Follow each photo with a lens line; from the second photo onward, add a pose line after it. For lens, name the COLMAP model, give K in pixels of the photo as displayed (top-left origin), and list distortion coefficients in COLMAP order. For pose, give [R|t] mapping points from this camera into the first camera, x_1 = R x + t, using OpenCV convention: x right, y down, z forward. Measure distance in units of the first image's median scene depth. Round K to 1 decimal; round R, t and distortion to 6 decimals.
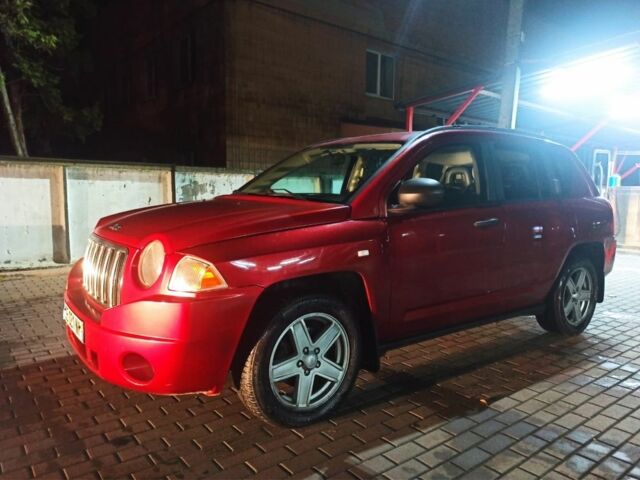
lens RADIAL K [[448.5, 0, 320.0], [0, 448.5, 240.0], [0, 0, 1]] dist [0.046698, -0.056400]
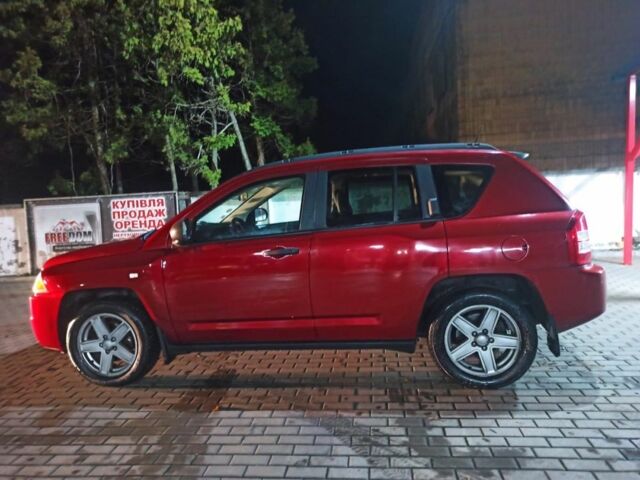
lens RADIAL K [[448.5, 0, 320.0], [0, 448.5, 240.0], [0, 0, 1]] dist [0.046698, -0.056400]
pose [[0.724780, 0.006447, -0.688950, 0.982553], [-0.001928, 0.999971, 0.007329, -0.061825], [0.688978, -0.003983, 0.724771, 0.246032]]
